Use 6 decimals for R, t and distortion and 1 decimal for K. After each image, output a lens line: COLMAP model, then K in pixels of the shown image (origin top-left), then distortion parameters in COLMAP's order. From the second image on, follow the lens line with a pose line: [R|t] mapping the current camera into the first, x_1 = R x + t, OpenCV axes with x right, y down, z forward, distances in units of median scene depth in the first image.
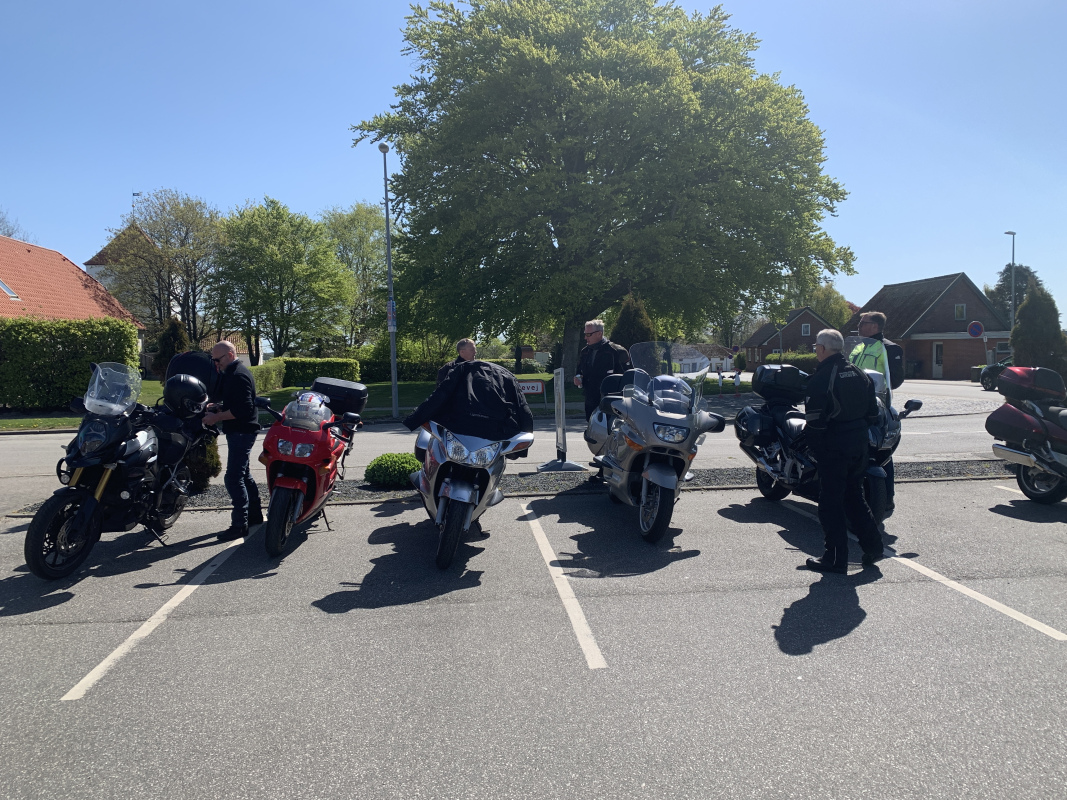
lens RADIAL K [[806.3, 0, 534.5], [0, 806.3, 396.0], [0, 0, 1]] dist [0.003618, -0.010355]
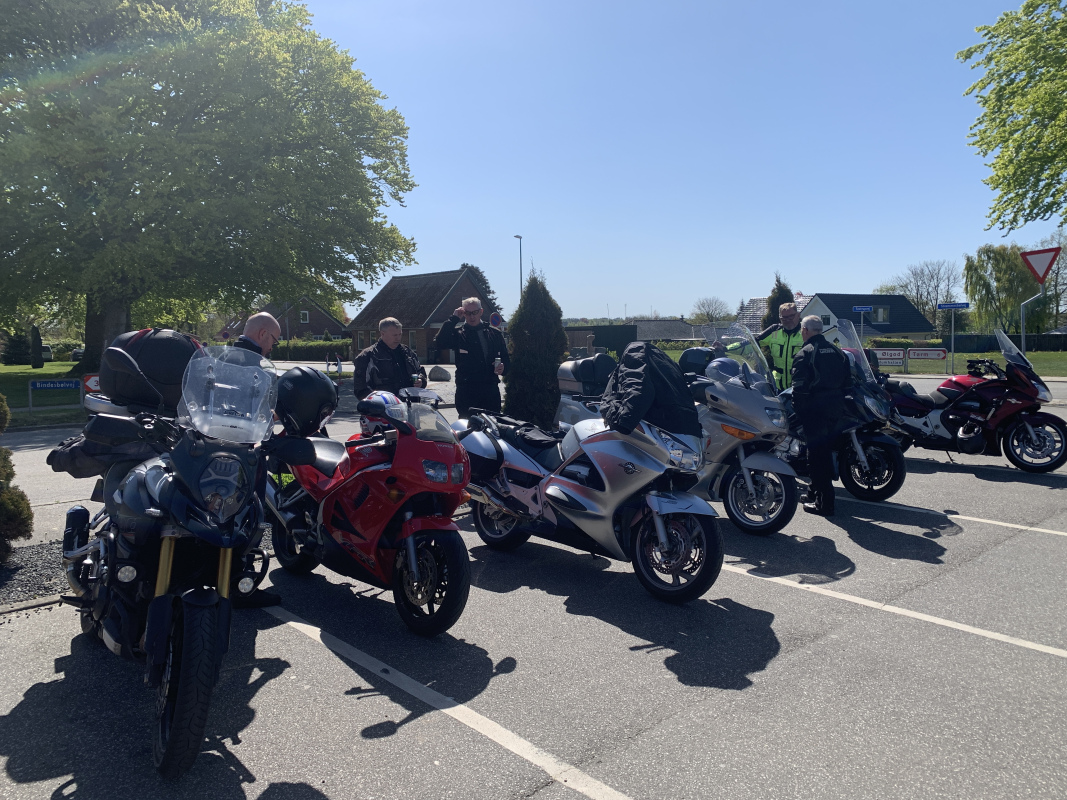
lens RADIAL K [[806.3, 0, 533.8], [0, 806.3, 404.8], [0, 0, 1]] dist [0.003618, -0.010355]
pose [[0.798023, -0.044507, 0.600981, -0.735132], [0.028867, 0.998947, 0.035648, -0.016878], [-0.601935, -0.011099, 0.798468, 0.473242]]
